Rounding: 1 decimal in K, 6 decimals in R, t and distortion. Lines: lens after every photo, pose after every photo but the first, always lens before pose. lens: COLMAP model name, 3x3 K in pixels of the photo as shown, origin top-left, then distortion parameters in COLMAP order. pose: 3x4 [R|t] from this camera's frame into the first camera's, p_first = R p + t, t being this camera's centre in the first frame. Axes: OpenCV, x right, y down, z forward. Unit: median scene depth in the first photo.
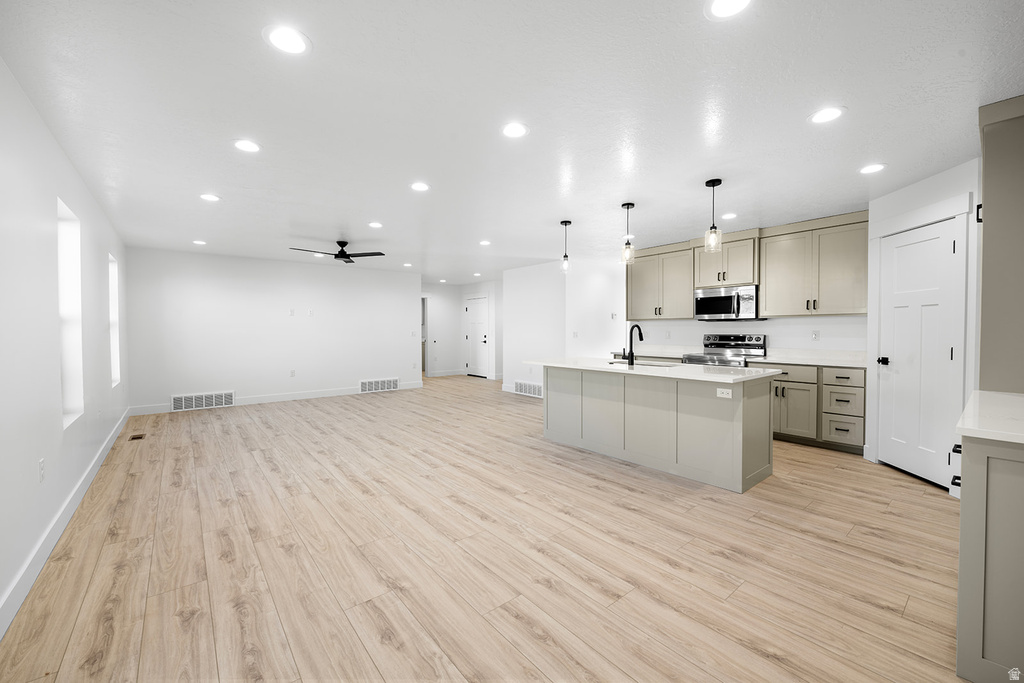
lens RADIAL K [[410.2, 0, 512.4], [0, 410.2, 337.5], [0, 0, 1]] dist [-0.007327, -0.001043]
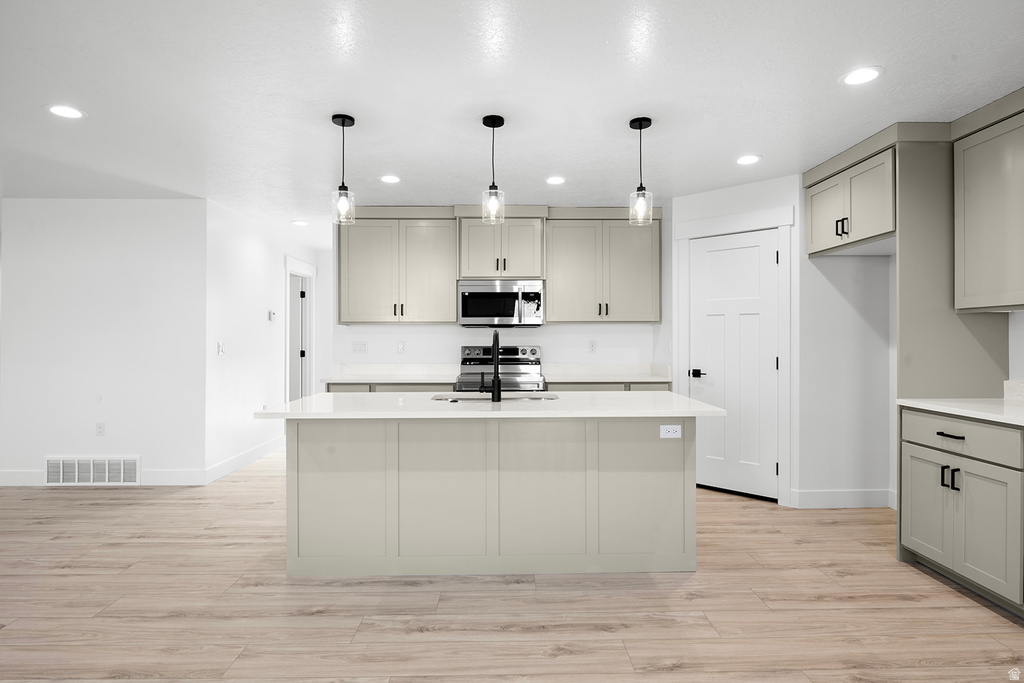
lens RADIAL K [[559.1, 0, 515.3], [0, 559.1, 336.9], [0, 0, 1]] dist [-0.008661, 0.000391]
pose [[0.615641, 0.004080, 0.788016, -0.330653], [0.014730, 0.999752, -0.016684, -0.009431], [-0.787889, 0.021878, 0.615428, 0.543123]]
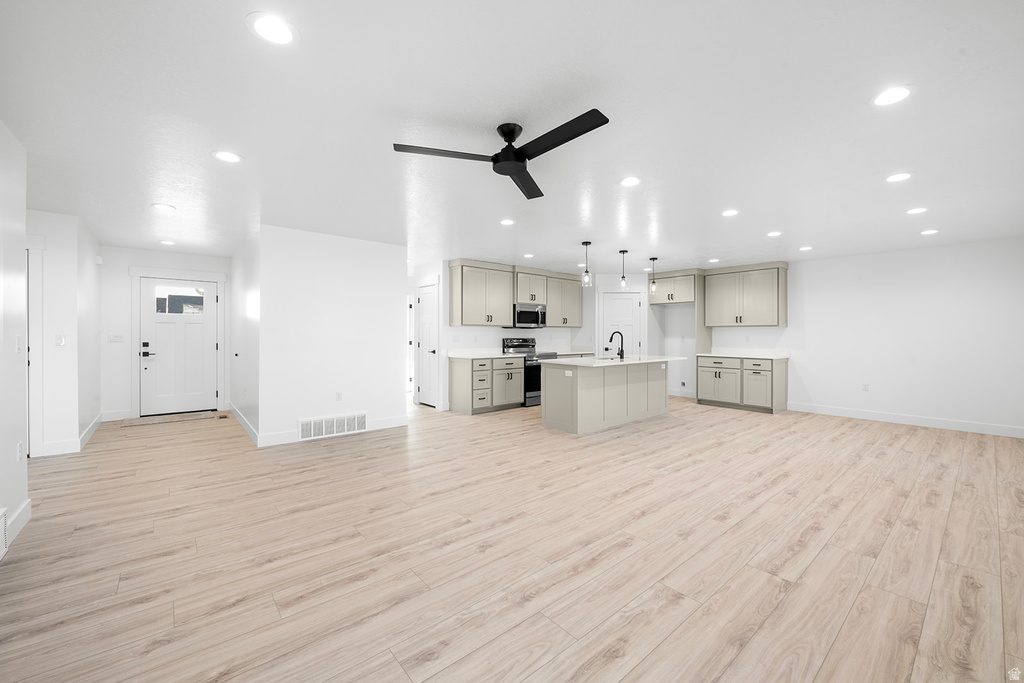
lens RADIAL K [[410.2, 0, 516.7], [0, 410.2, 333.4], [0, 0, 1]] dist [-0.007327, -0.001043]
pose [[-0.027401, 0.004674, 0.999614, -1.287882], [0.014997, 0.999878, -0.004264, -0.025682], [-0.999512, 0.014874, -0.027467, 1.542073]]
